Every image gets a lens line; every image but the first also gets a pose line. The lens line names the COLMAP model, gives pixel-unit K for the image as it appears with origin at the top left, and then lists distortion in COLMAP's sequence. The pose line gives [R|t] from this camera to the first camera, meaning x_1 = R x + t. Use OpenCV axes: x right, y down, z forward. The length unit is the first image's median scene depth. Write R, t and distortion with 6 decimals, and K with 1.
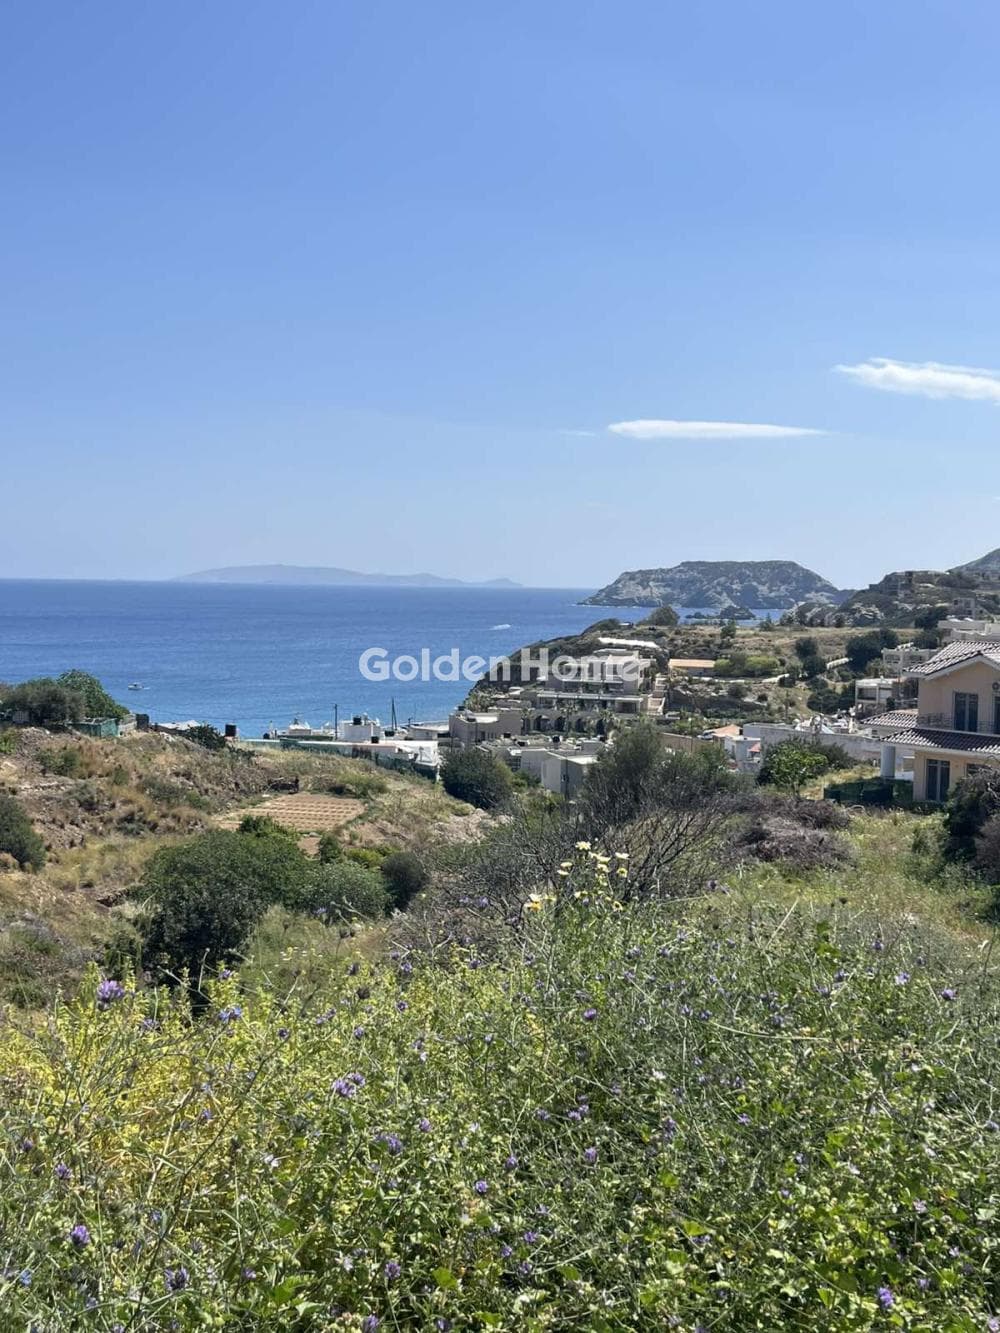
lens RADIAL K [[1402.5, 0, 494.0], [0, 1402.5, 665.7], [0, 0, 1]] dist [0.075233, 0.000000]
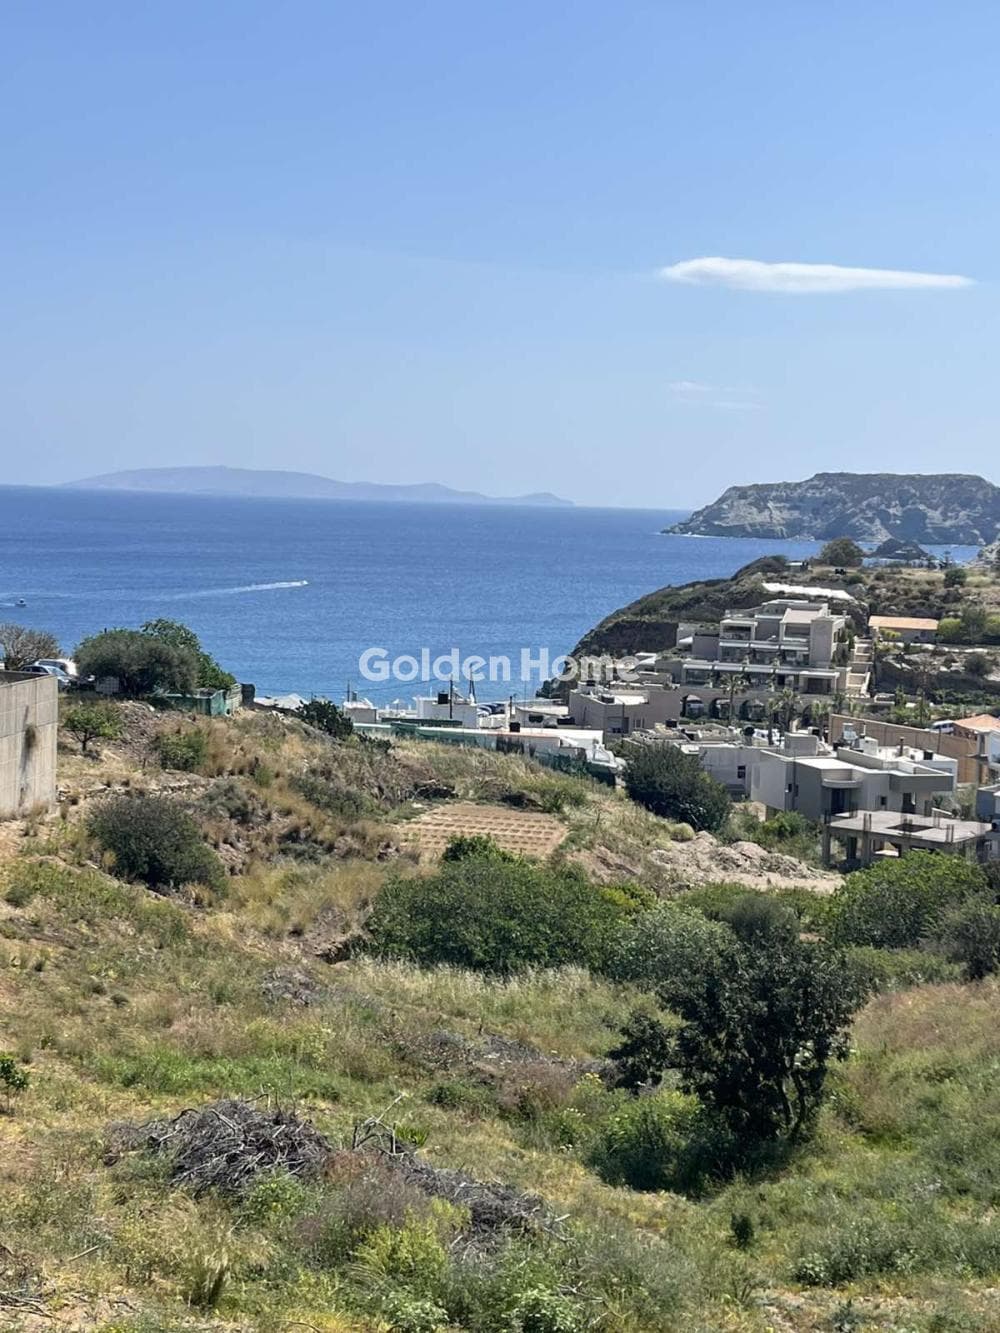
lens RADIAL K [[2032.1, 0, 504.0], [0, 2032.1, 683.3], [0, 0, 1]] dist [0.139264, 0.000000]
pose [[0.999778, 0.019737, -0.007345, -0.110346], [-0.019496, 0.999313, 0.031531, 0.000115], [0.007962, -0.031381, 0.999476, 0.005591]]
